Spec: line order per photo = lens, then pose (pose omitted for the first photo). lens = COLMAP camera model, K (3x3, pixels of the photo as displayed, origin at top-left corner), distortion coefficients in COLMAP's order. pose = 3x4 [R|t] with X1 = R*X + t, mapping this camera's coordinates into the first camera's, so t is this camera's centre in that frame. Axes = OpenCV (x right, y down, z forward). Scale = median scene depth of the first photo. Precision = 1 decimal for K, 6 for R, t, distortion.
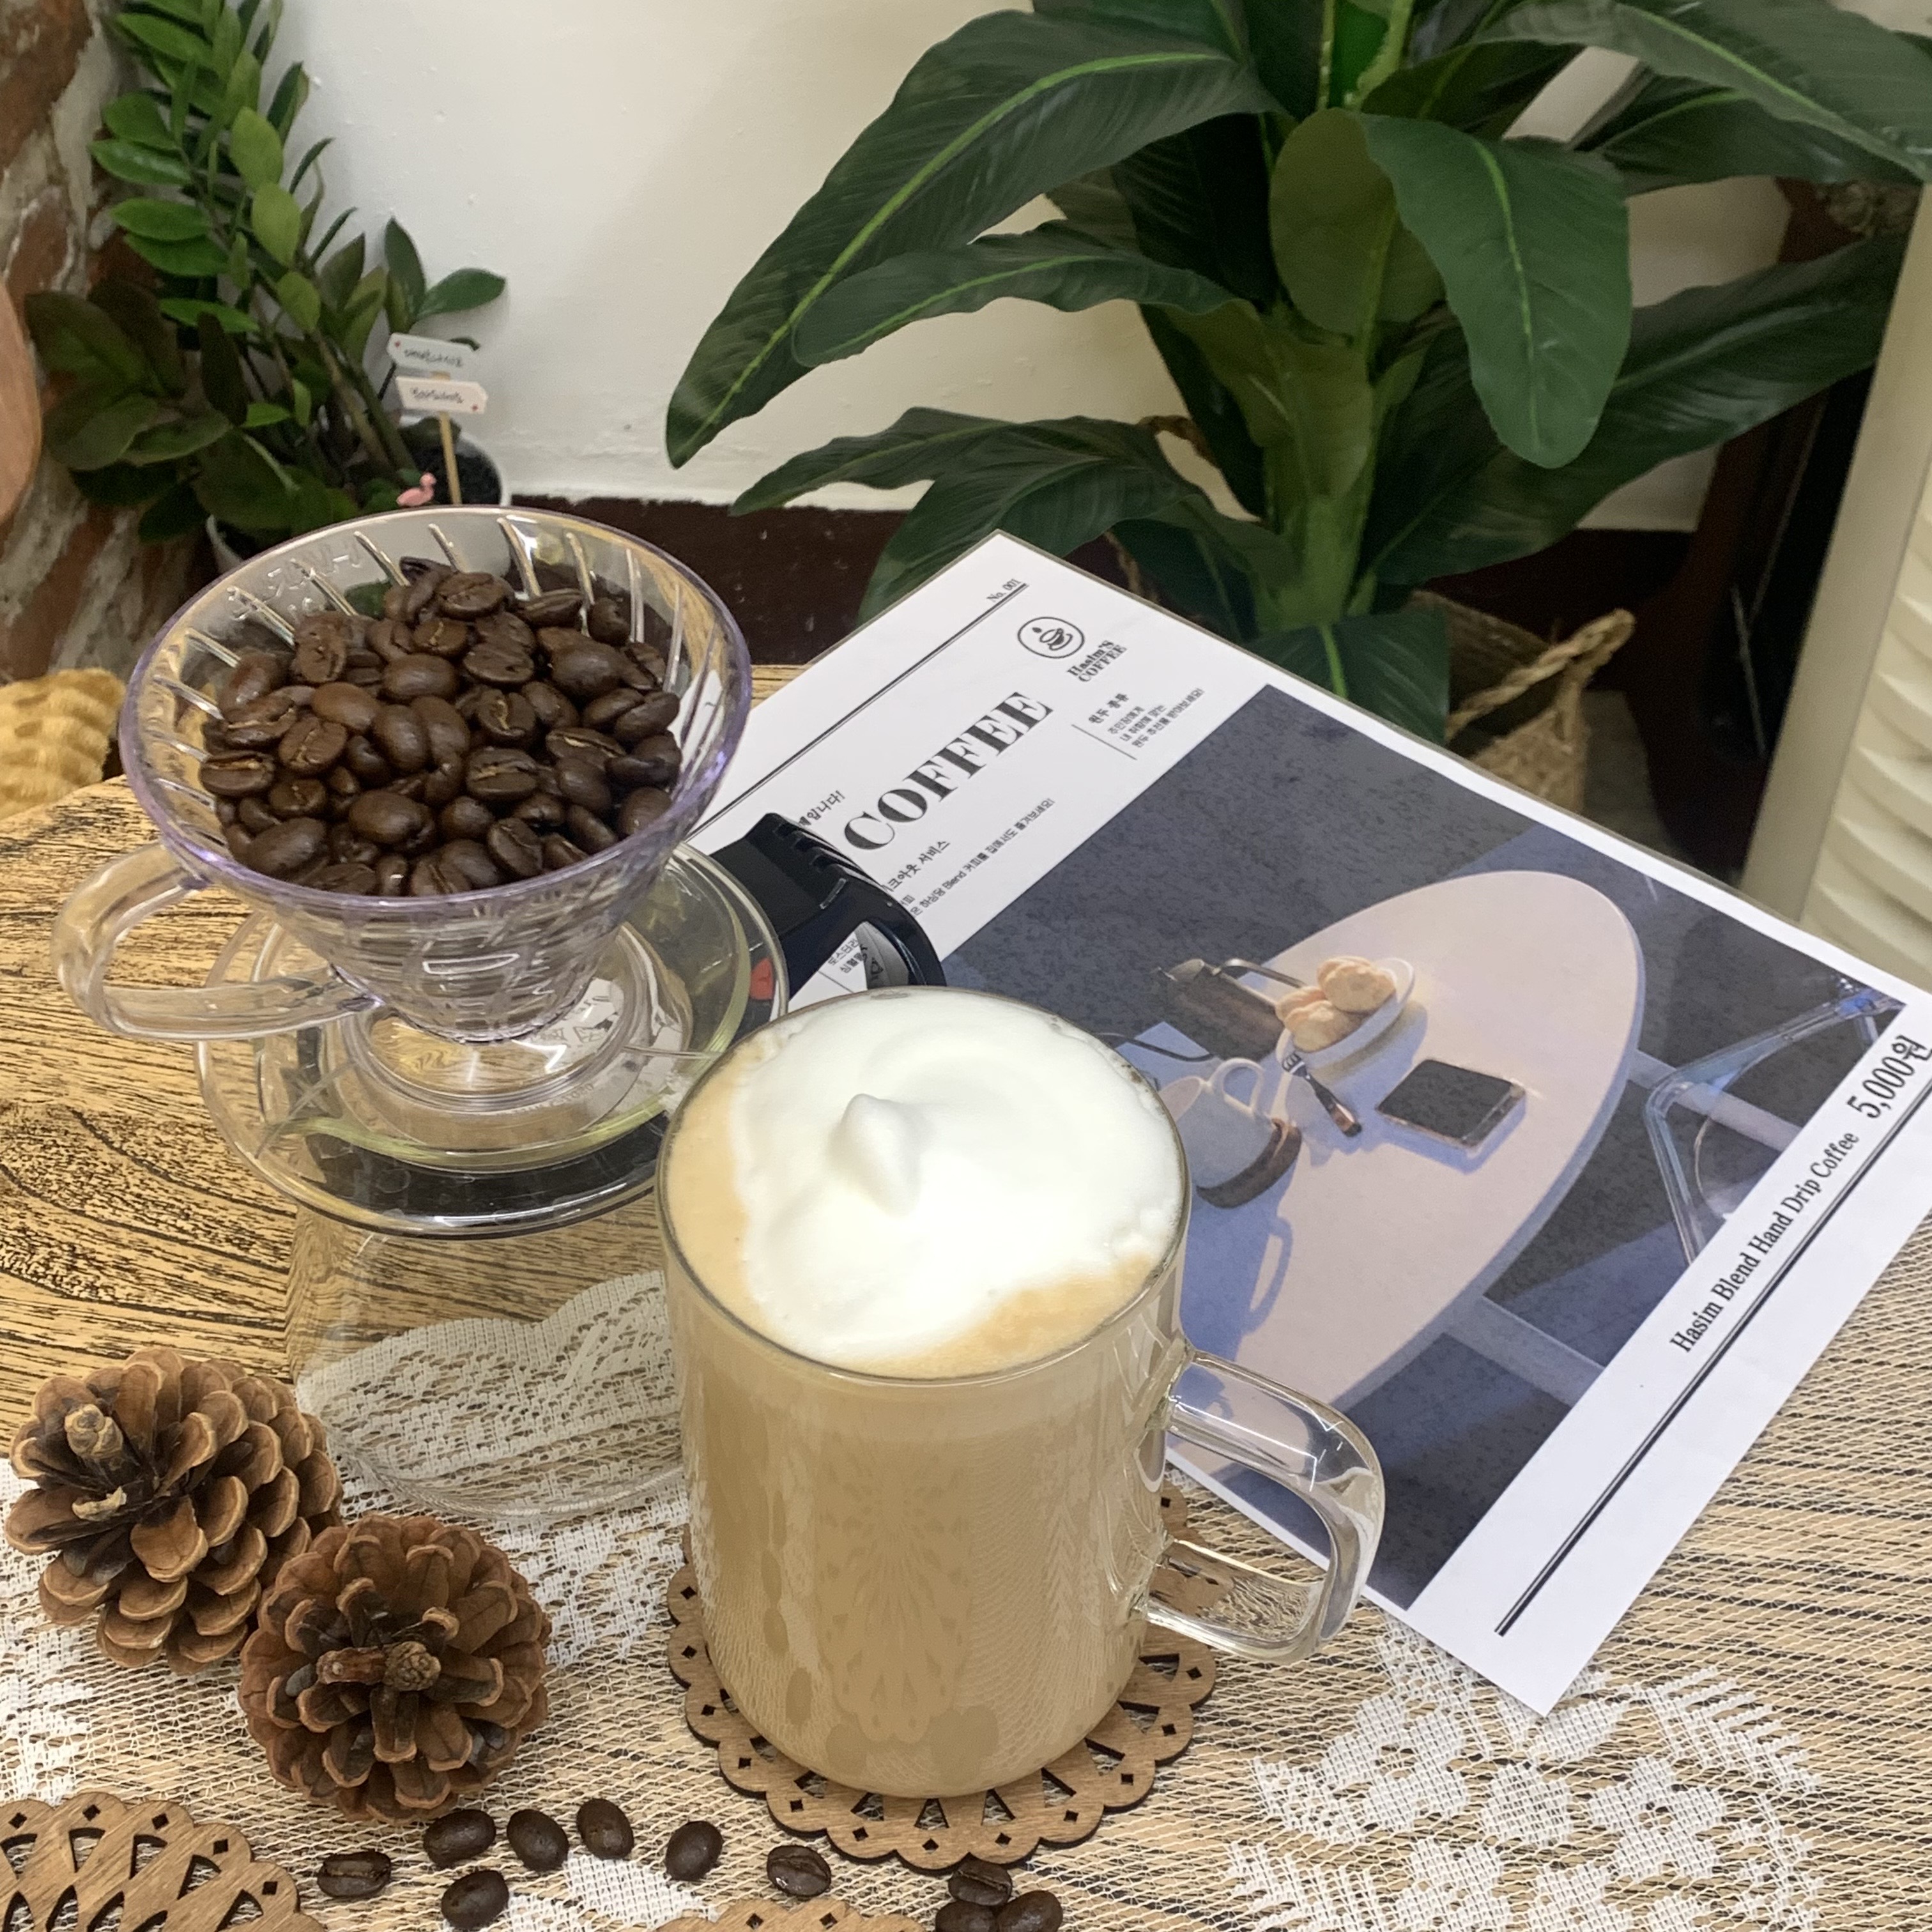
lens RADIAL K [[2915.5, 0, 966.0], [0, 2915.5, 966.0], [0, 0, 1]] dist [0.173185, -0.564833]
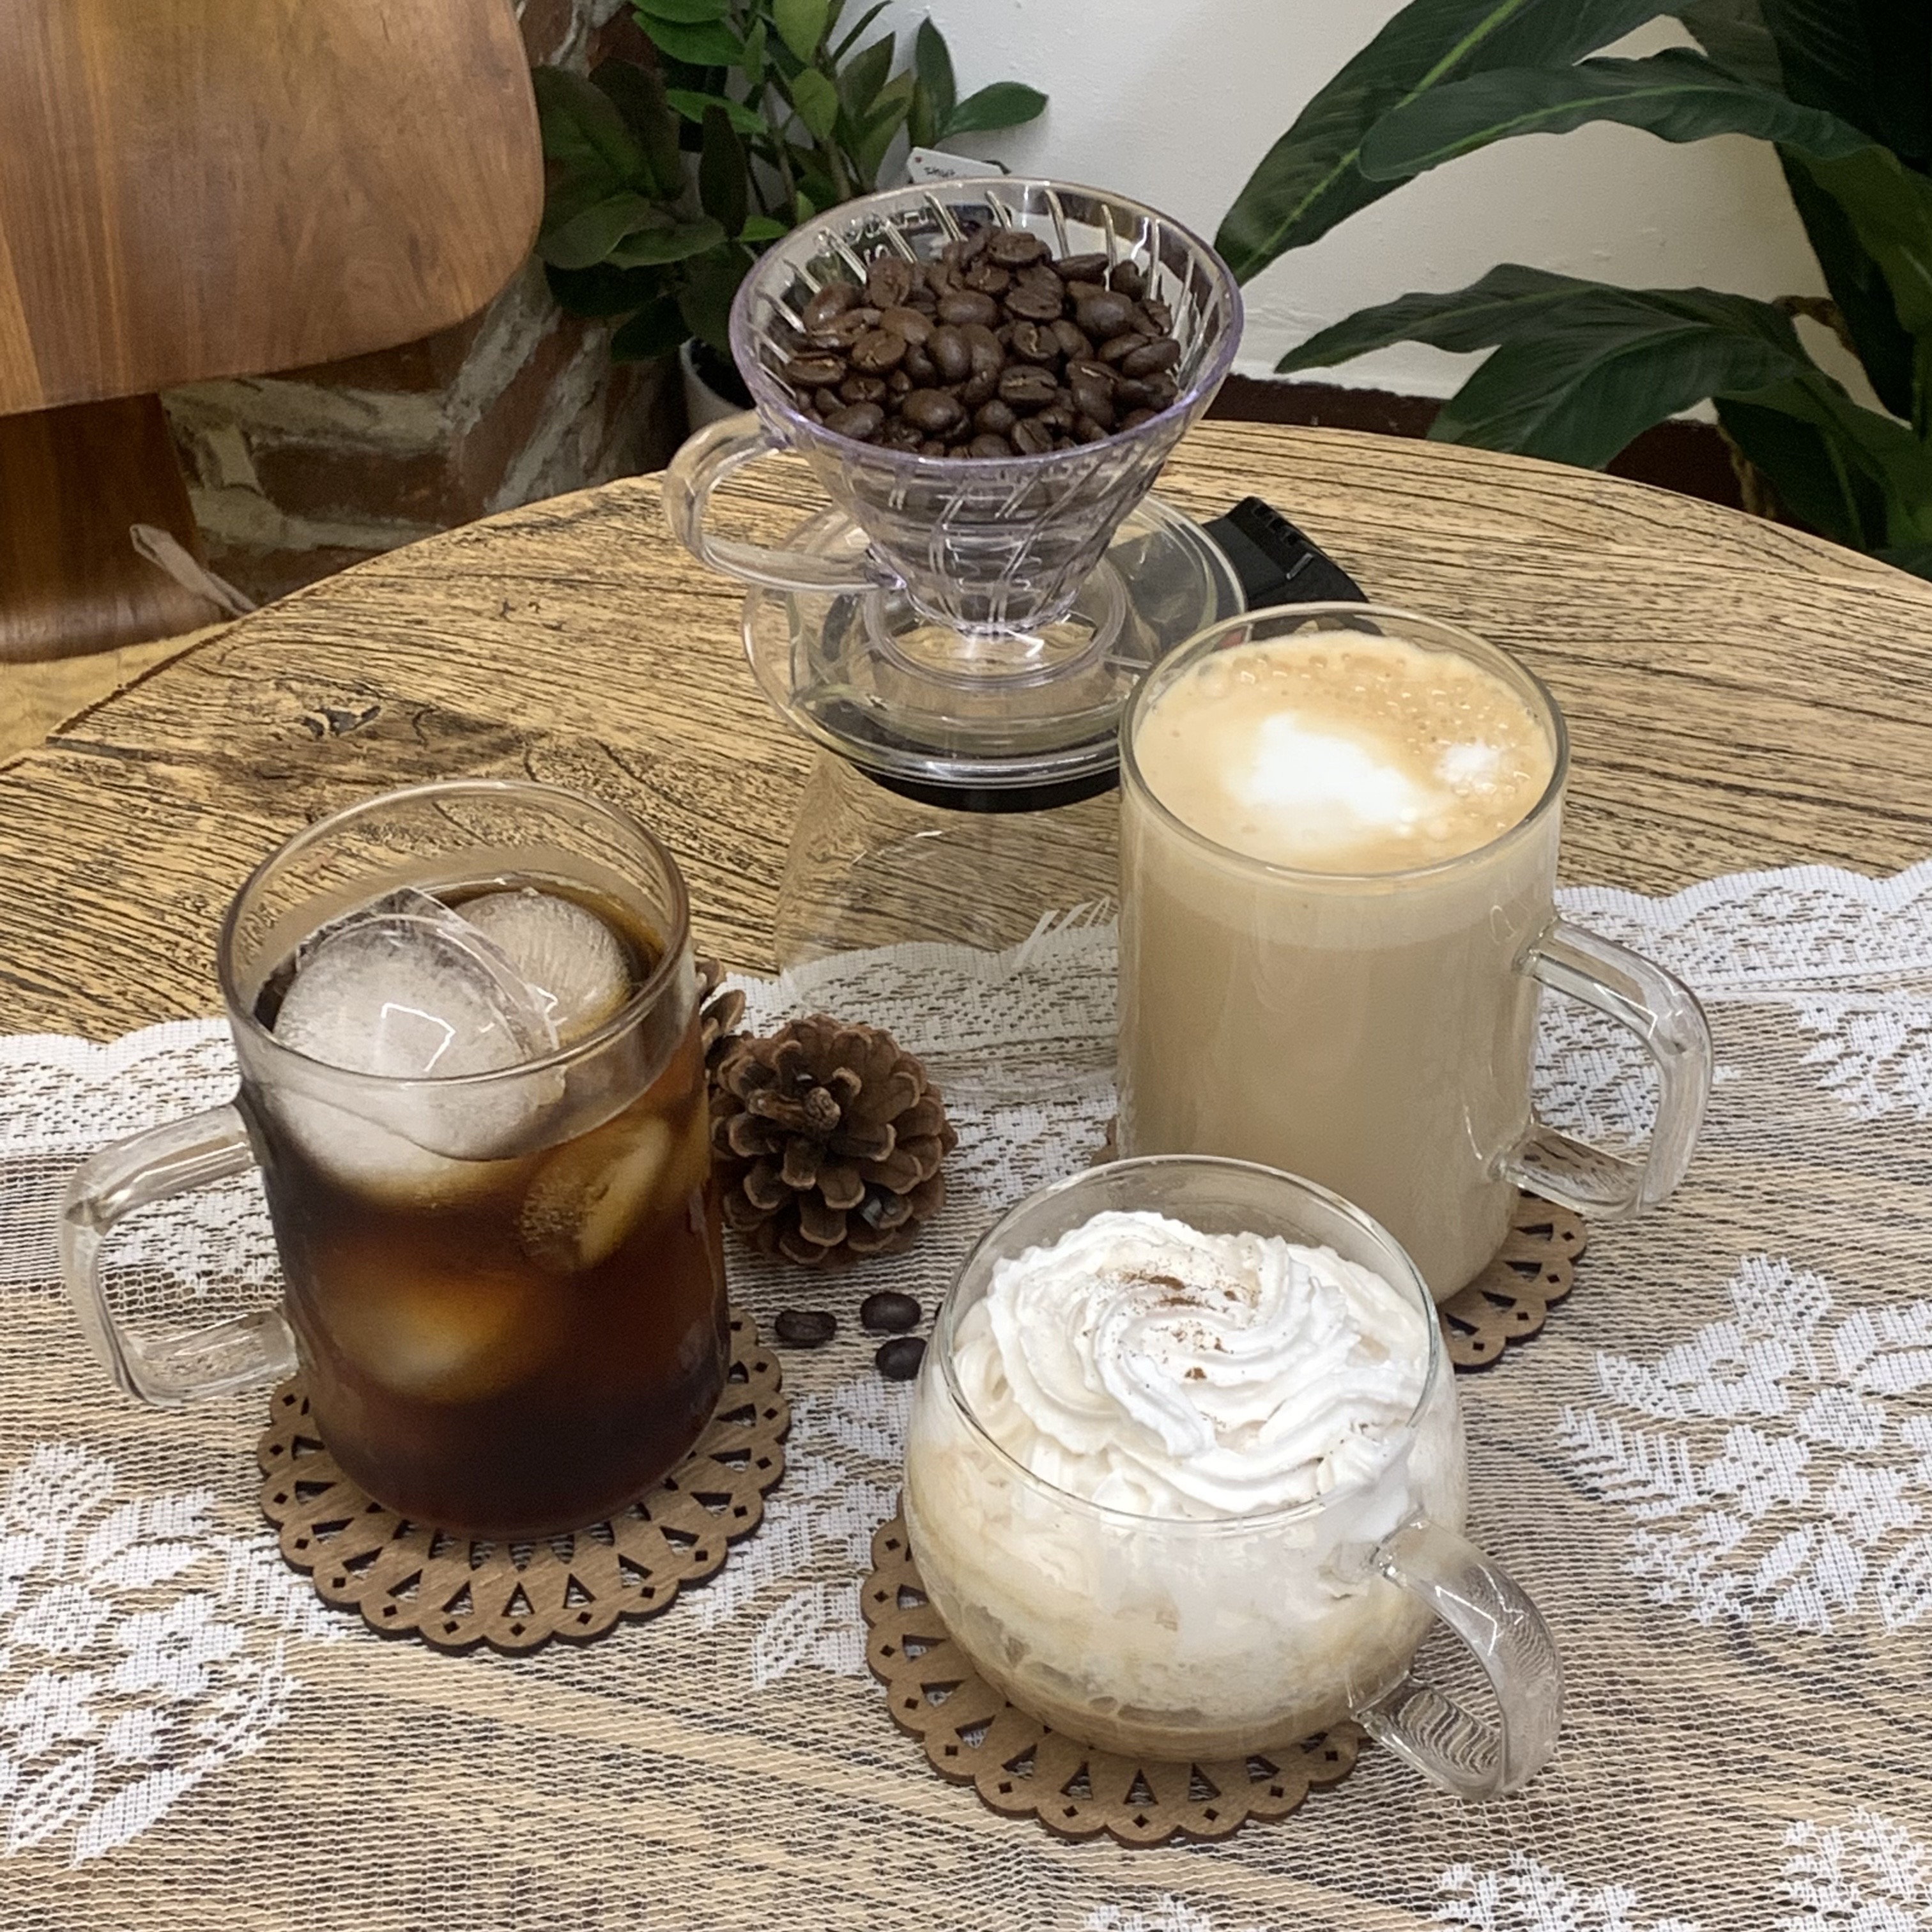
lens RADIAL K [[3546.0, 0, 965.2], [0, 3546.0, 843.7], [0, 0, 1]] dist [0.275974, -1.200300]
pose [[0.982762, 0.100742, -0.155015, 0.046633], [-0.105422, 0.994179, -0.022249, 0.115920], [0.151871, 0.038208, 0.987662, -0.331602]]
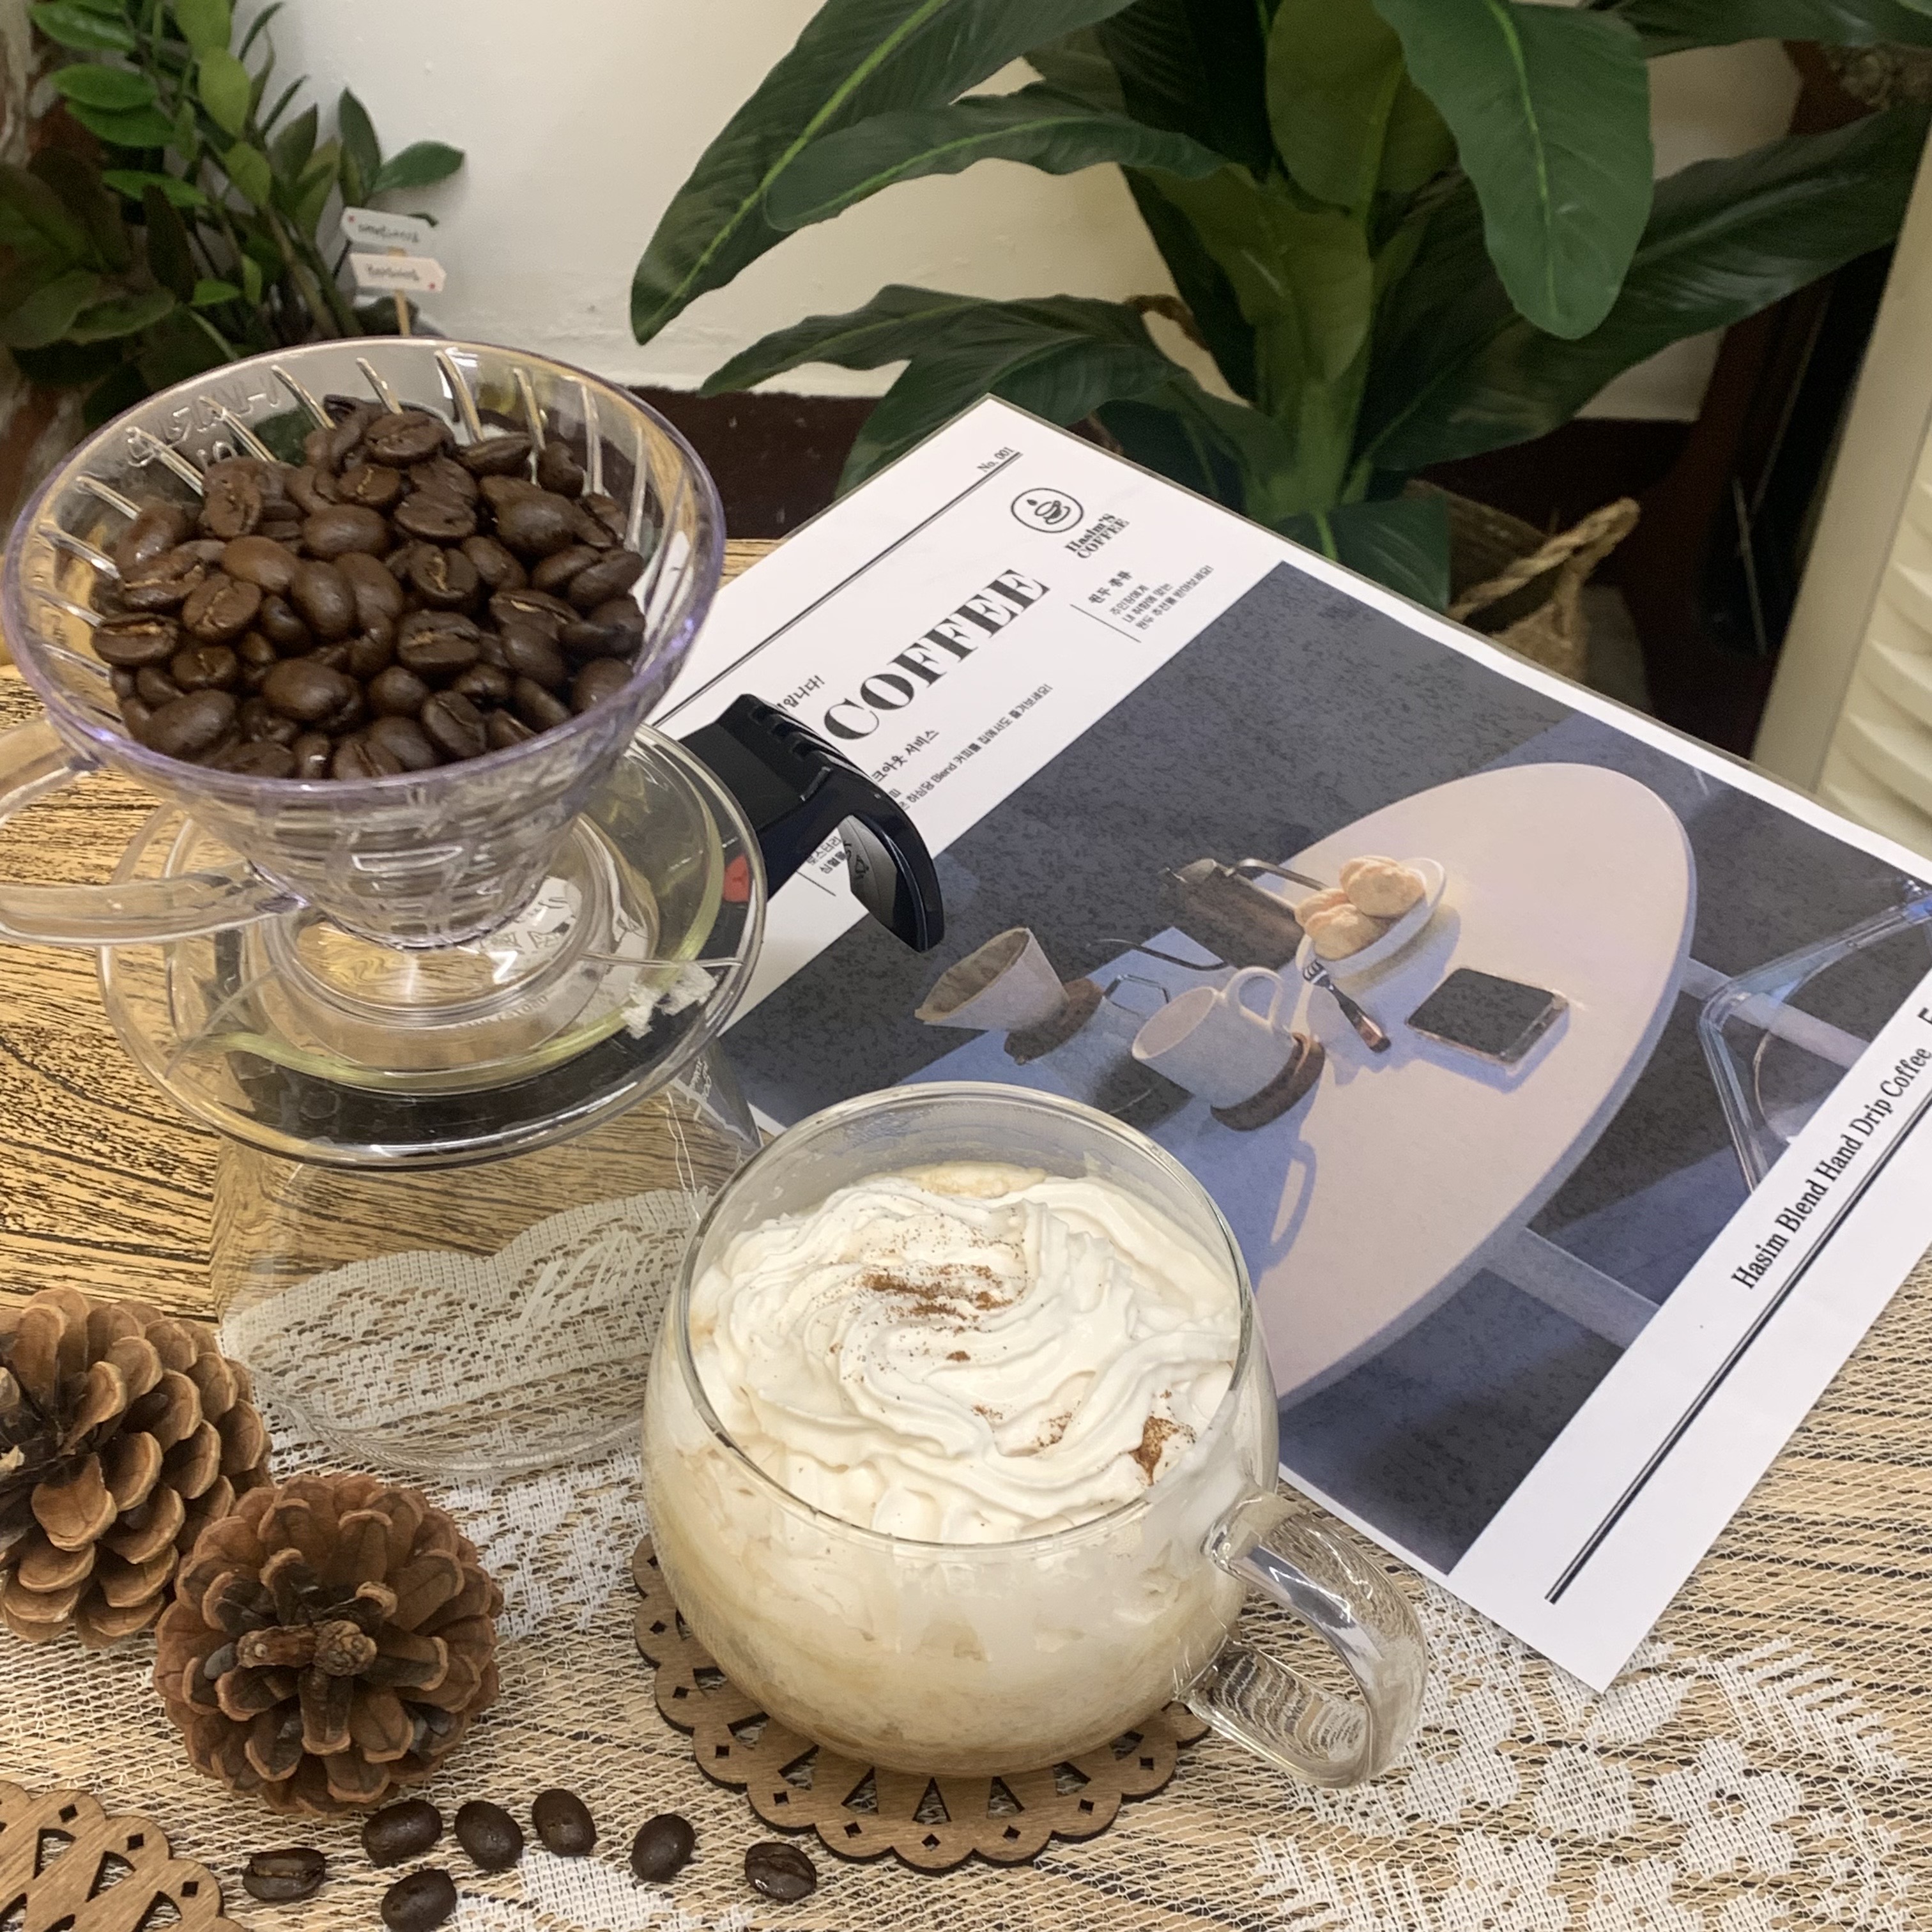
lens RADIAL K [[2977.4, 0, 965.1], [0, 2977.4, 977.7], [0, 0, 1]] dist [0.191167, -0.708968]
pose [[0.999965, 0.001623, 0.008262, -0.006532], [-0.001921, 0.999344, 0.036154, 0.001526], [-0.008198, -0.036169, 0.999312, 0.075096]]
